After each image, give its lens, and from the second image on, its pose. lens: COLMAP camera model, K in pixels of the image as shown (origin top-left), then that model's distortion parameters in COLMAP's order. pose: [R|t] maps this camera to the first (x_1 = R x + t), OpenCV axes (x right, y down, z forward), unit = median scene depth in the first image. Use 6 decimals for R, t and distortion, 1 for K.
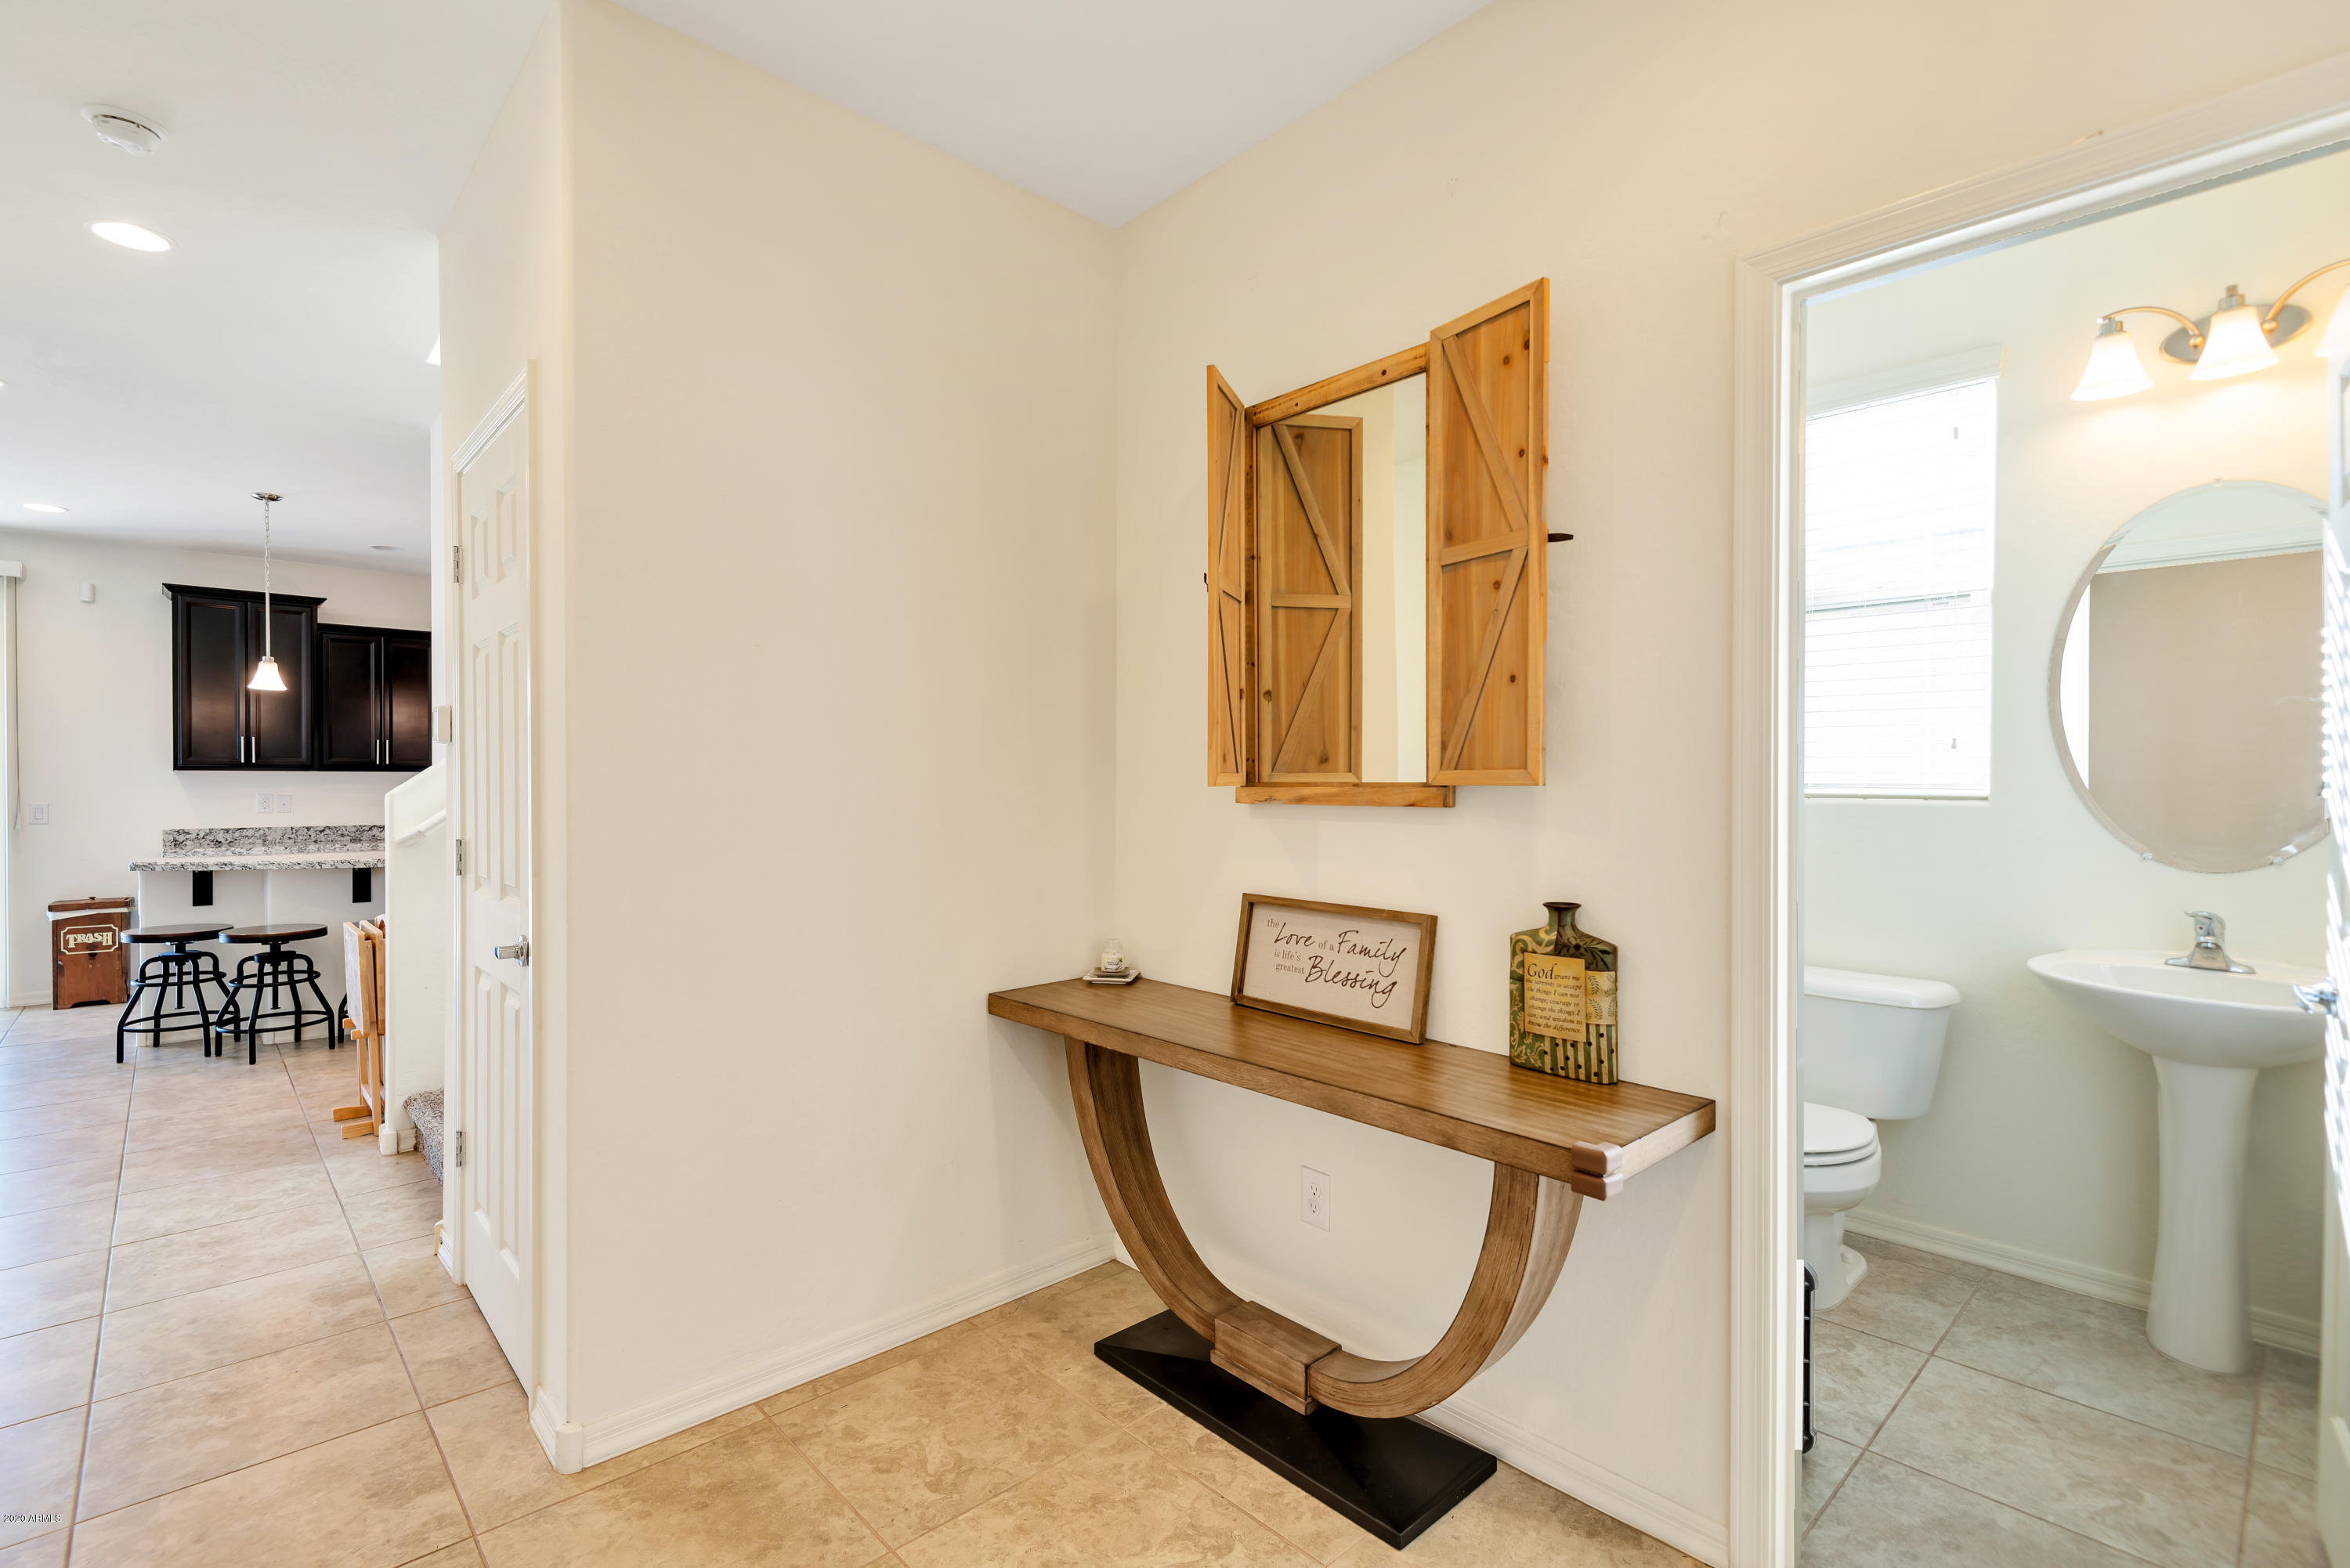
lens RADIAL K [[1069.4, 0, 1162.9], [0, 1069.4, 783.9], [0, 0, 1]] dist [0.003435, -0.007649]
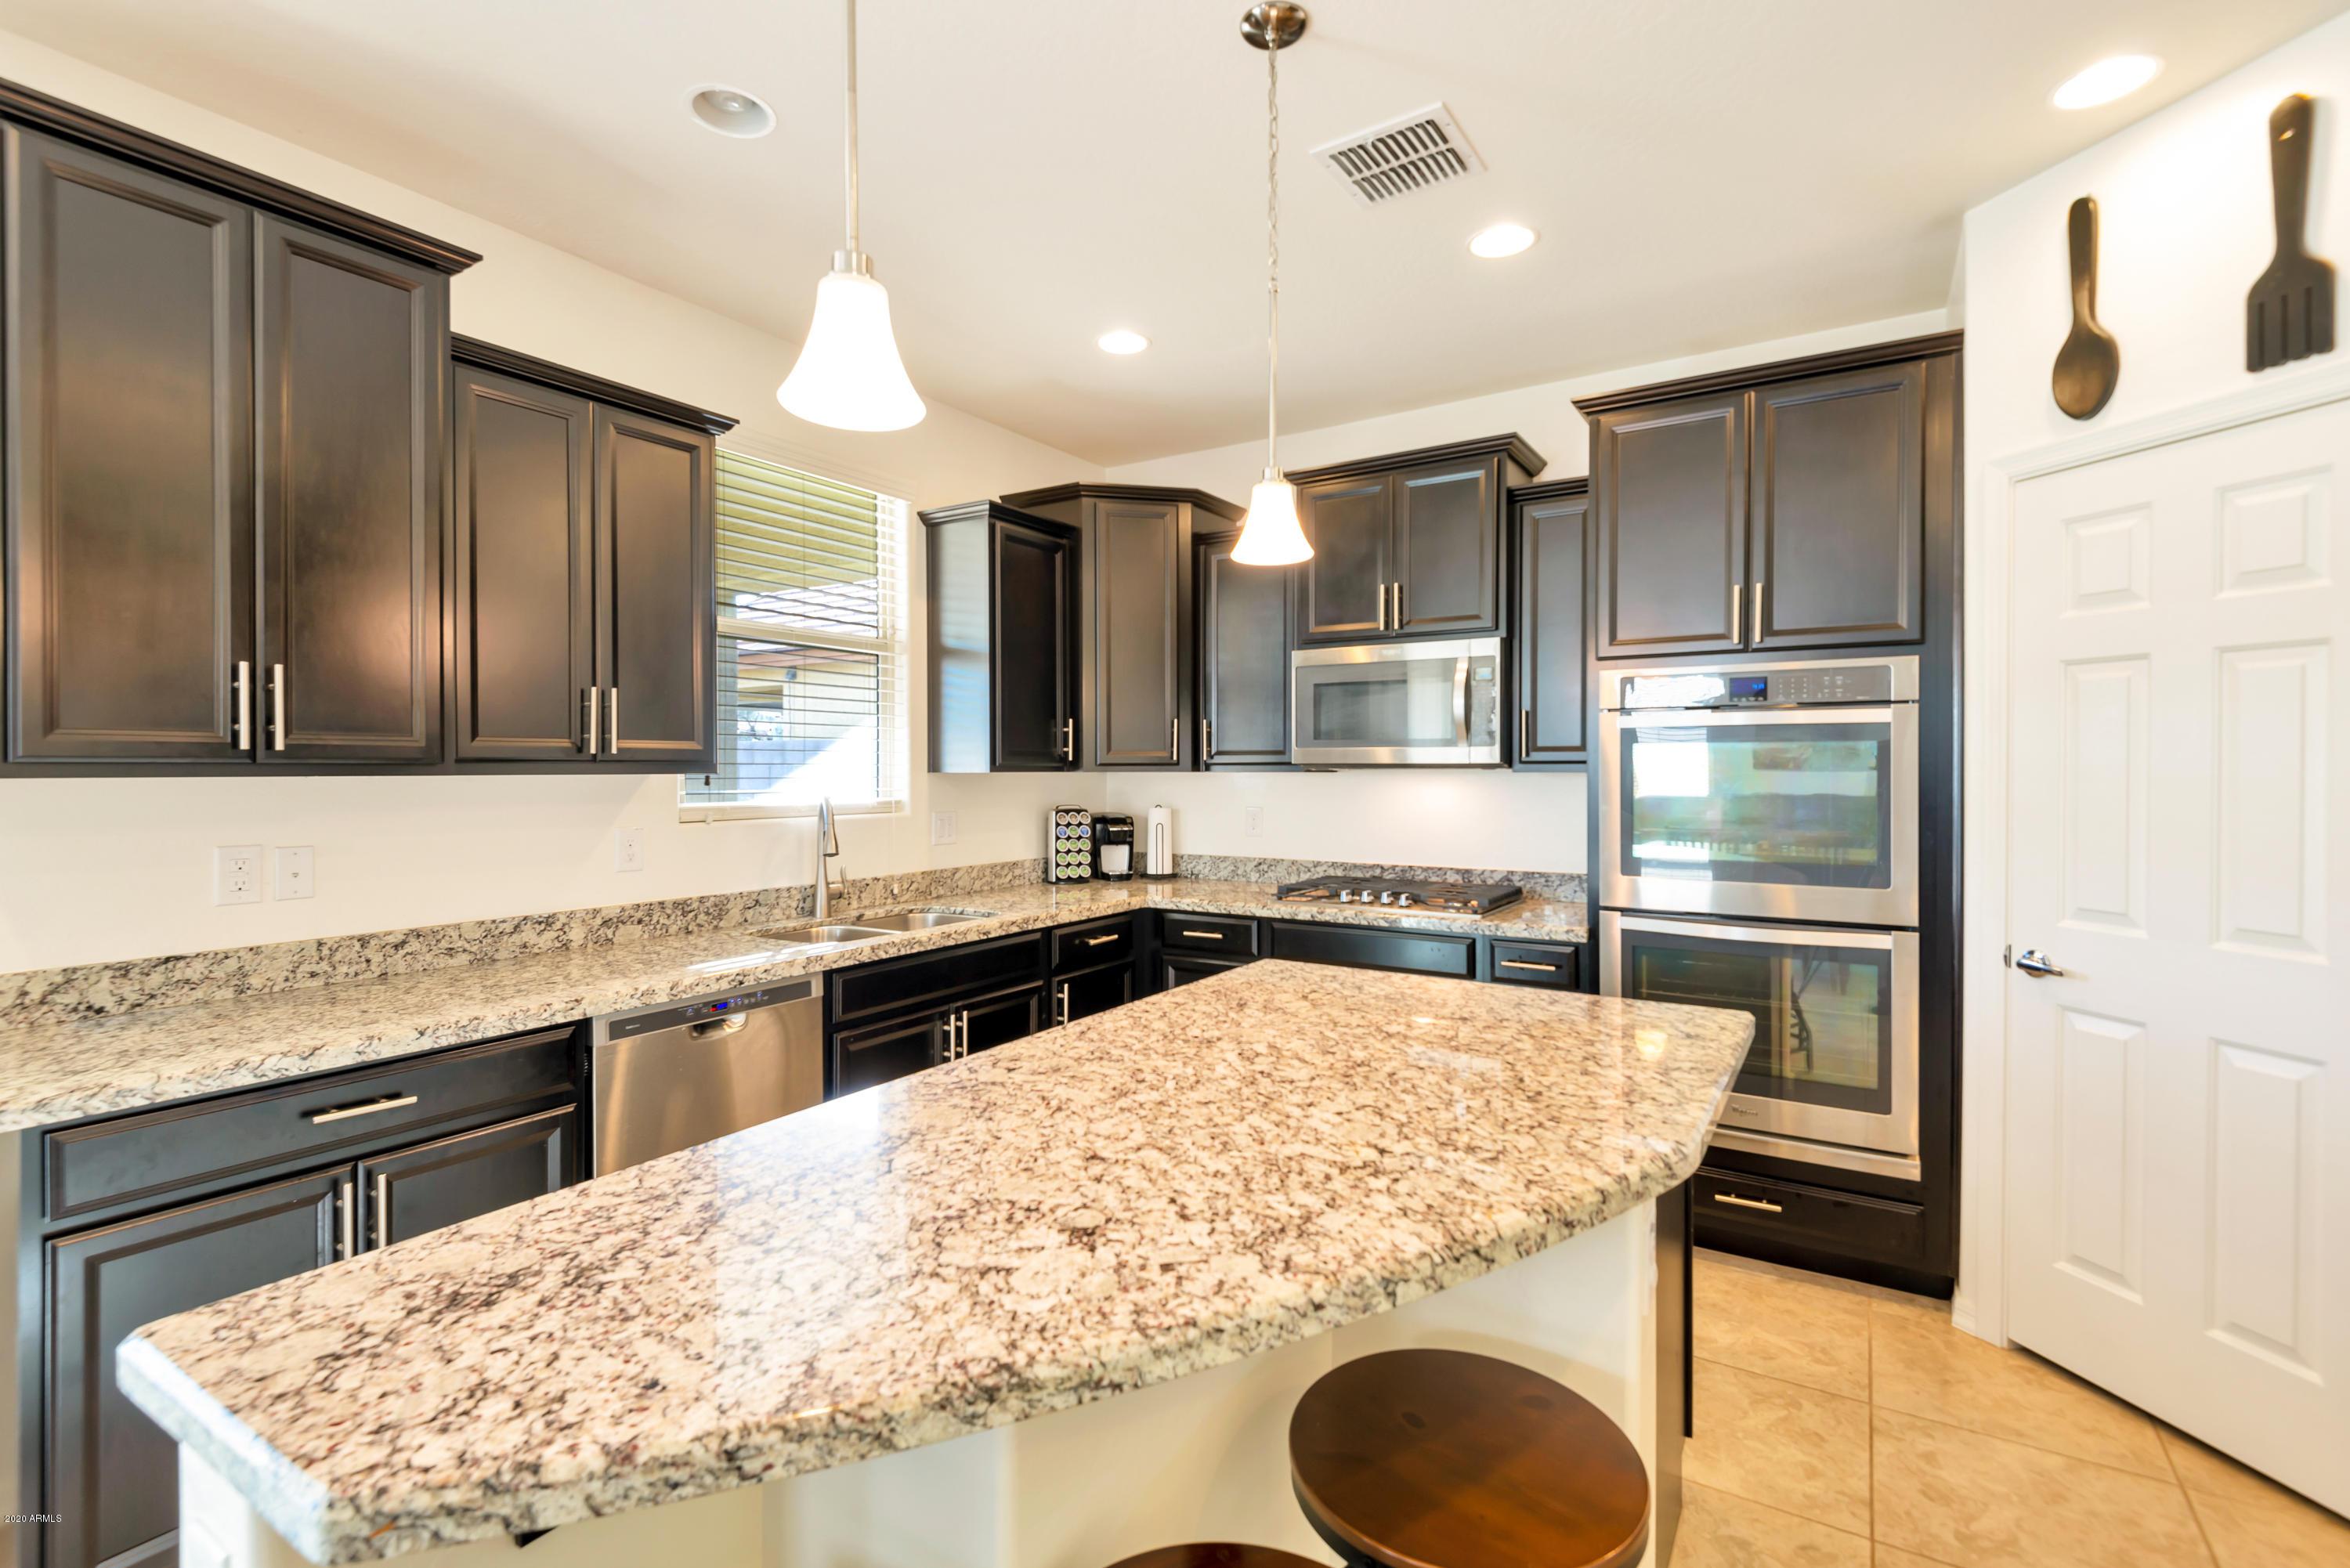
lens RADIAL K [[1100.2, 0, 1154.3], [0, 1100.2, 768.0], [0, 0, 1]] dist [0.022736, -0.010100]
pose [[0.966256, -0.001462, 0.257579, -0.670843], [0.001850, 0.999997, -0.001263, -0.013324], [-0.257576, 0.001697, 0.966256, 0.612561]]
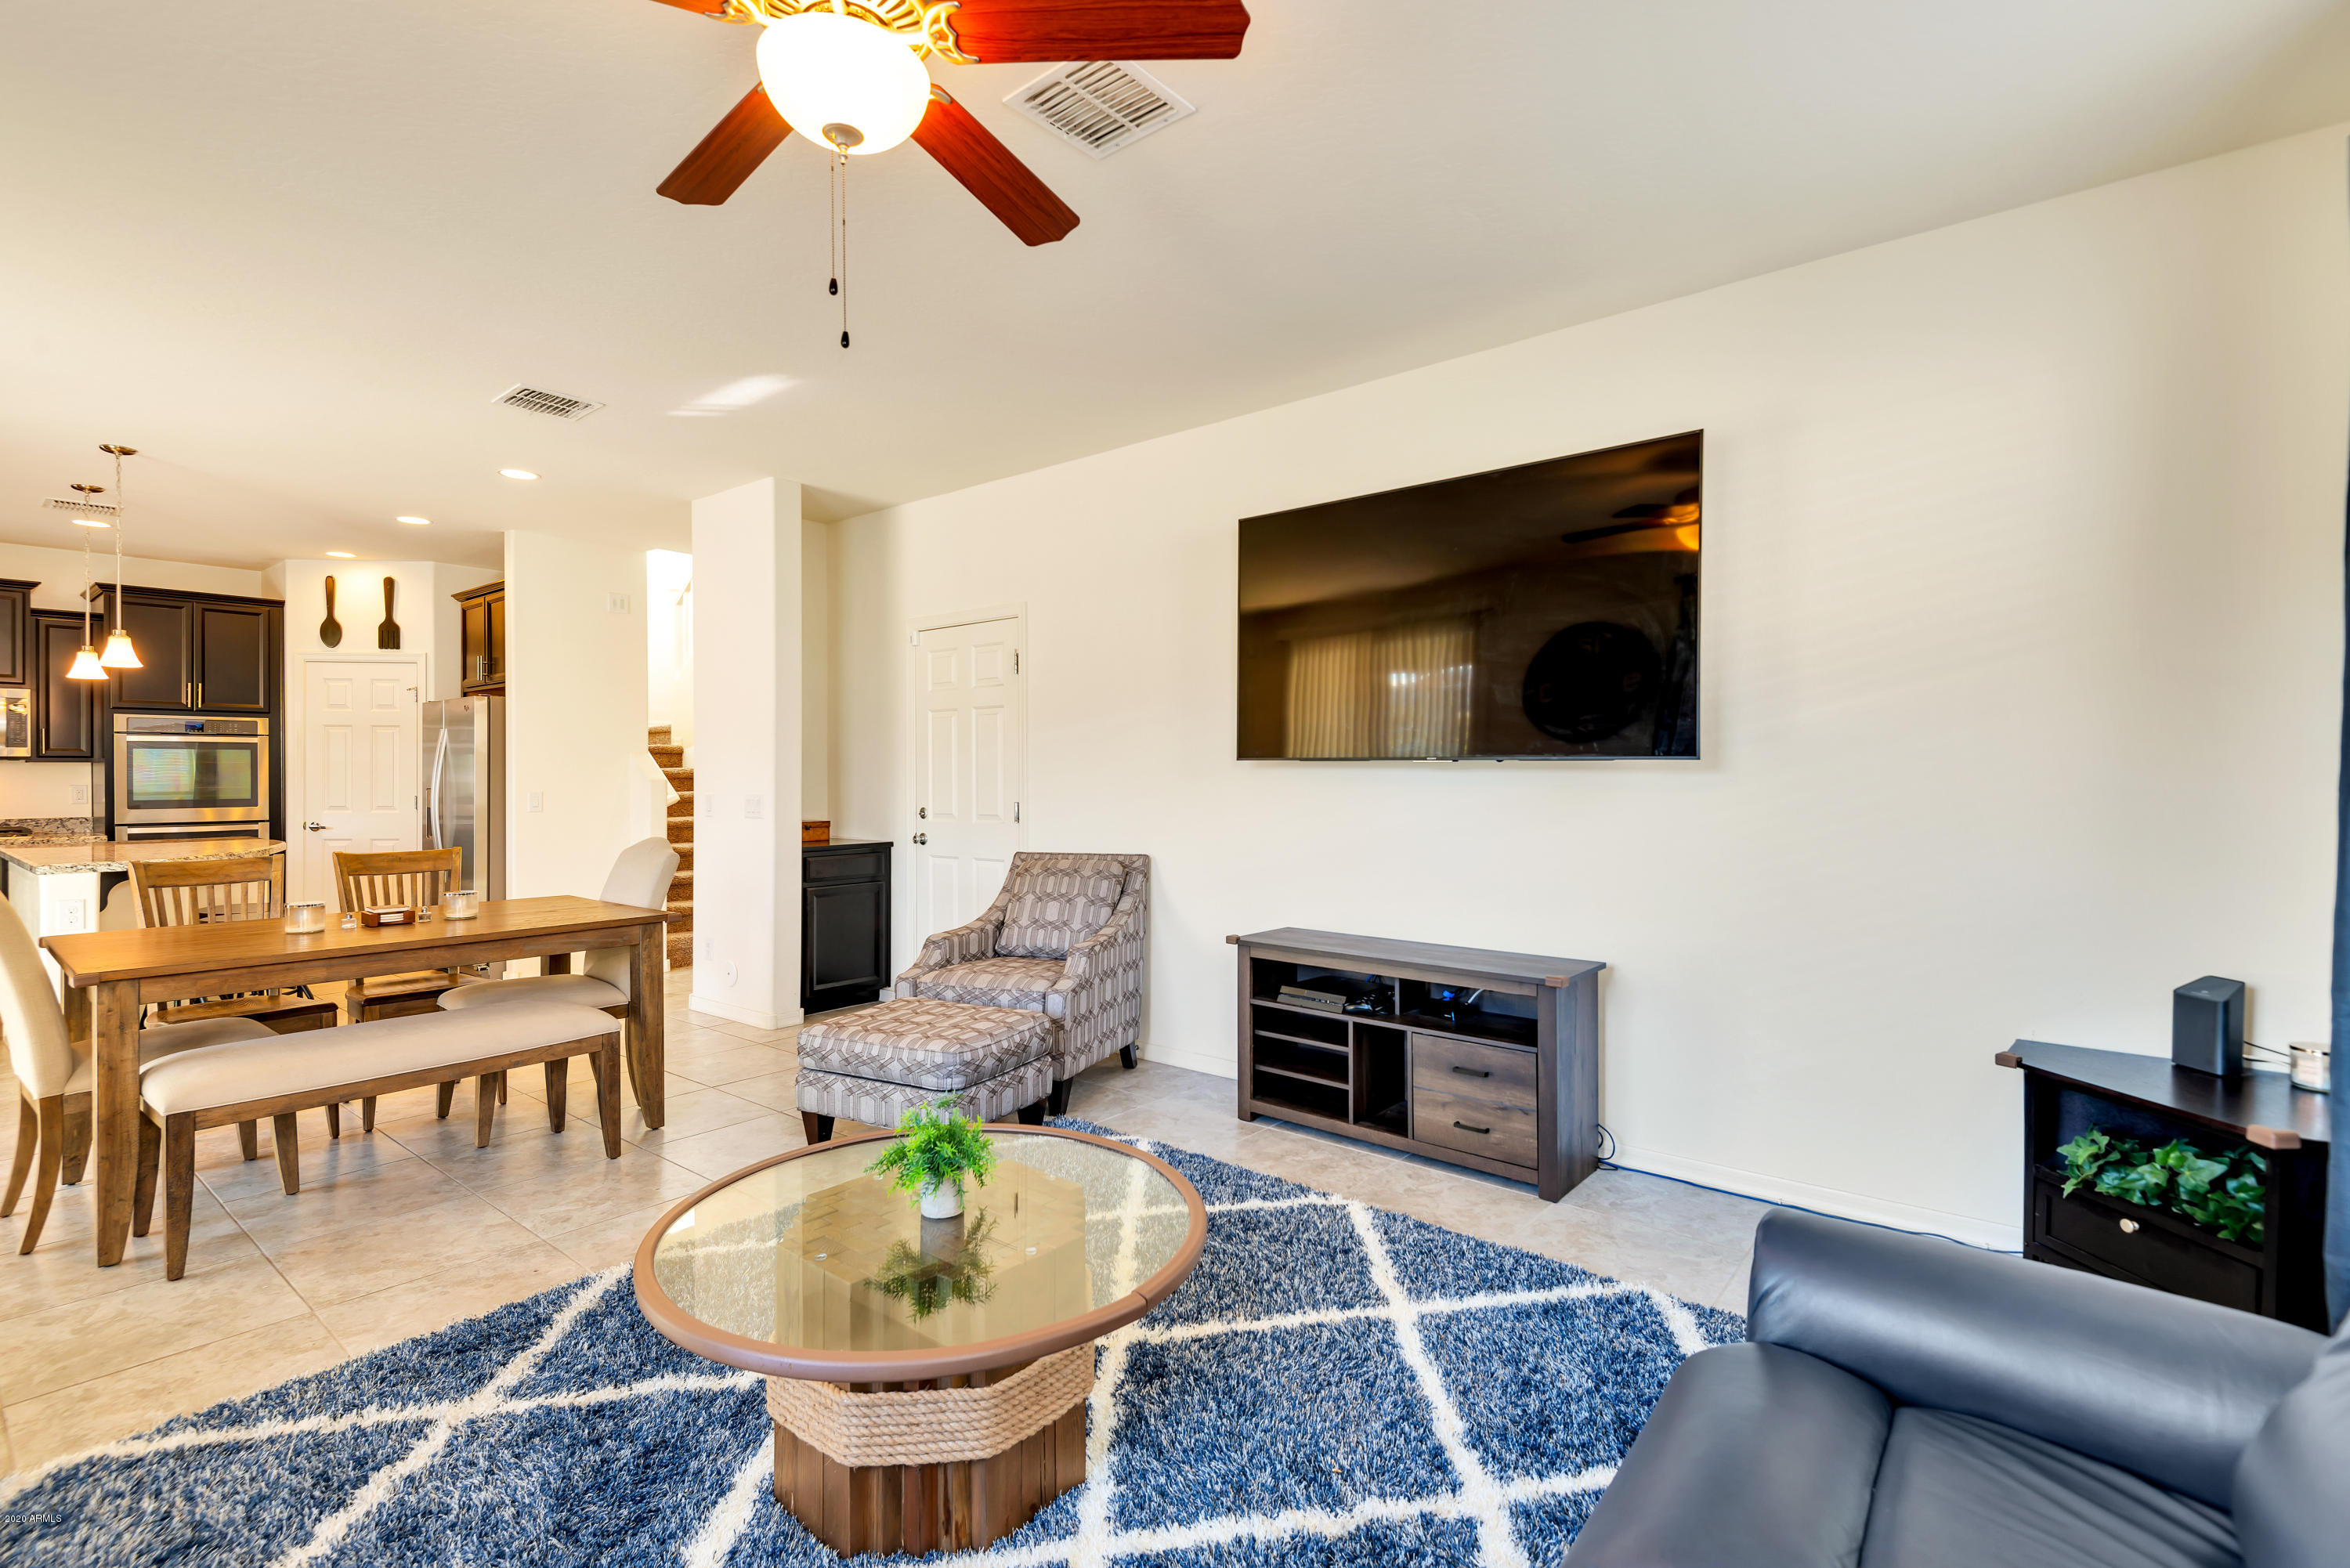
lens RADIAL K [[1069.4, 0, 1162.9], [0, 1069.4, 783.9], [0, 0, 1]] dist [0.003435, -0.007649]
pose [[-0.144200, -0.007962, 0.989516, -1.465009], [0.005368, 0.999947, 0.008829, 0.005324], [-0.989534, 0.006585, -0.144150, 0.215039]]
